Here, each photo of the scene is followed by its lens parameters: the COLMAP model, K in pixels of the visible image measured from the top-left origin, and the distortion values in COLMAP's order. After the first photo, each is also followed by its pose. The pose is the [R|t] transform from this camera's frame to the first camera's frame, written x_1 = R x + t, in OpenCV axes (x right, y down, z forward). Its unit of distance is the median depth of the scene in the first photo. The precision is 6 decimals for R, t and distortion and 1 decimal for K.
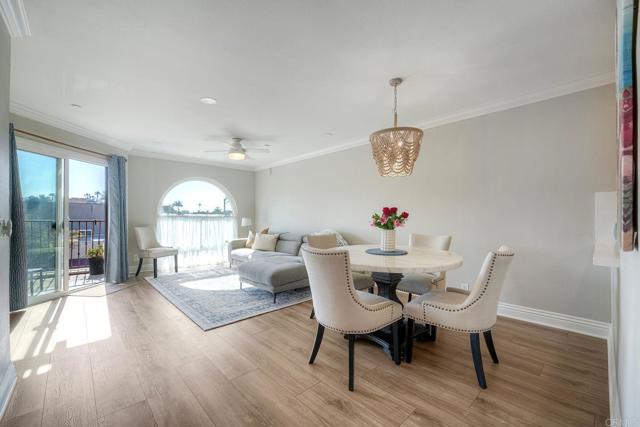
lens RADIAL K [[269.3, 0, 319.8], [0, 269.3, 216.4], [0, 0, 1]] dist [-0.002308, -0.004965]
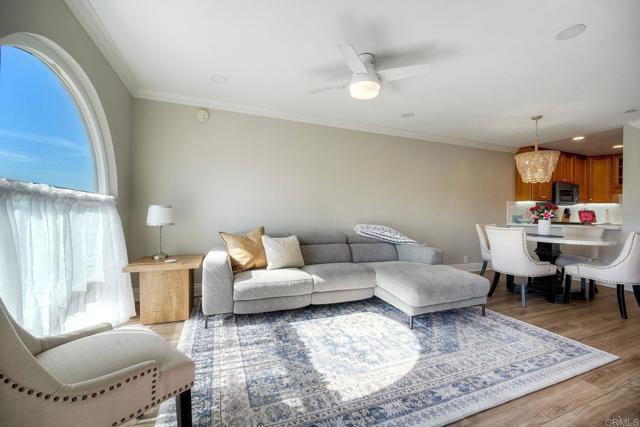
lens RADIAL K [[269.3, 0, 323.7], [0, 269.3, 213.1], [0, 0, 1]] dist [-0.002308, -0.004965]
pose [[0.352943, 0.002739, 0.935641, -0.717578], [-0.020854, 0.999770, 0.004940, 0.013101], [-0.935413, -0.021255, 0.352919, 0.764876]]
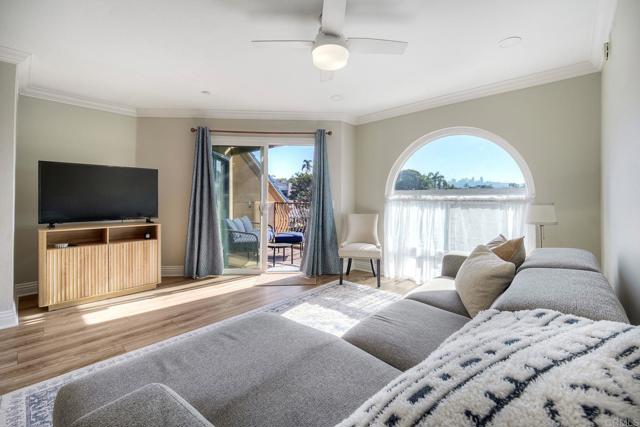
lens RADIAL K [[269.3, 0, 321.9], [0, 269.3, 202.3], [0, 0, 1]] dist [-0.002308, -0.004965]
pose [[0.082470, 0.005525, -0.996578, 0.097273], [0.002837, 0.999979, 0.005778, 0.002192], [0.996590, -0.003304, 0.082452, 0.823640]]
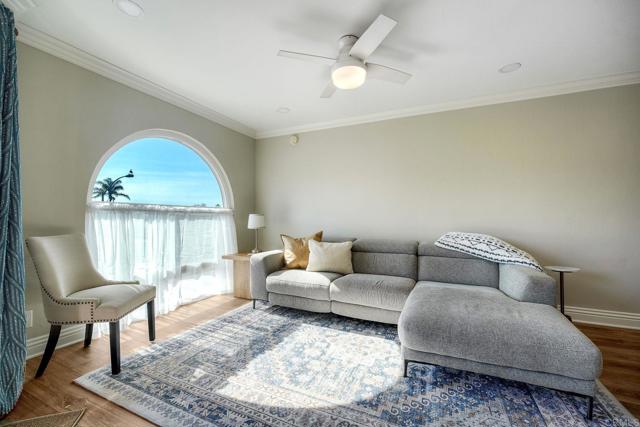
lens RADIAL K [[269.3, 0, 321.5], [0, 269.3, 212.5], [0, 0, 1]] dist [-0.002308, -0.004965]
pose [[0.921914, 0.005123, 0.387361, -0.458377], [-0.001794, 0.999958, -0.008955, 0.008926], [-0.387391, 0.007561, 0.921885, 0.511293]]
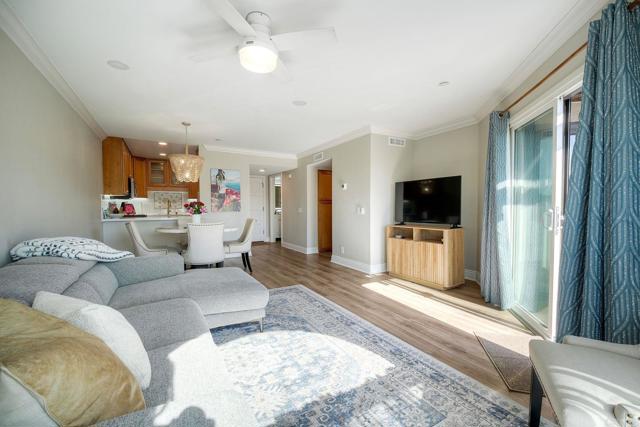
lens RADIAL K [[269.3, 0, 325.8], [0, 269.3, 215.5], [0, 0, 1]] dist [-0.002308, -0.004965]
pose [[-0.979856, -0.005974, 0.199618, -0.426360], [0.000005, 0.999552, 0.029940, 0.001100], [-0.199707, 0.029337, -0.979416, 1.202125]]
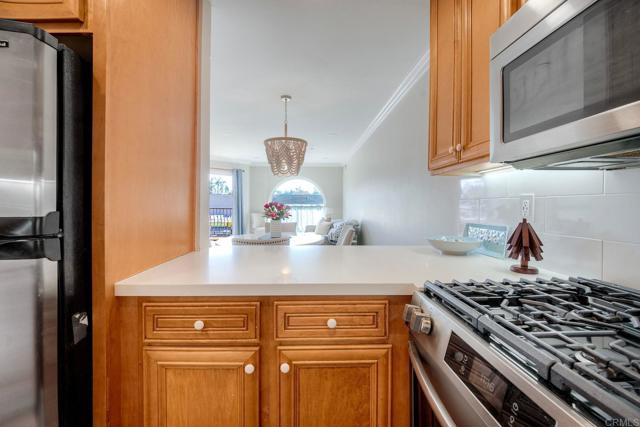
lens RADIAL K [[269.3, 0, 314.3], [0, 269.3, 204.3], [0, 0, 1]] dist [-0.002308, -0.004965]
pose [[0.742908, 0.000782, -0.669393, 0.588296], [0.000692, 0.999998, 0.001937, -0.012744], [0.669393, -0.001903, 0.742906, 0.092294]]
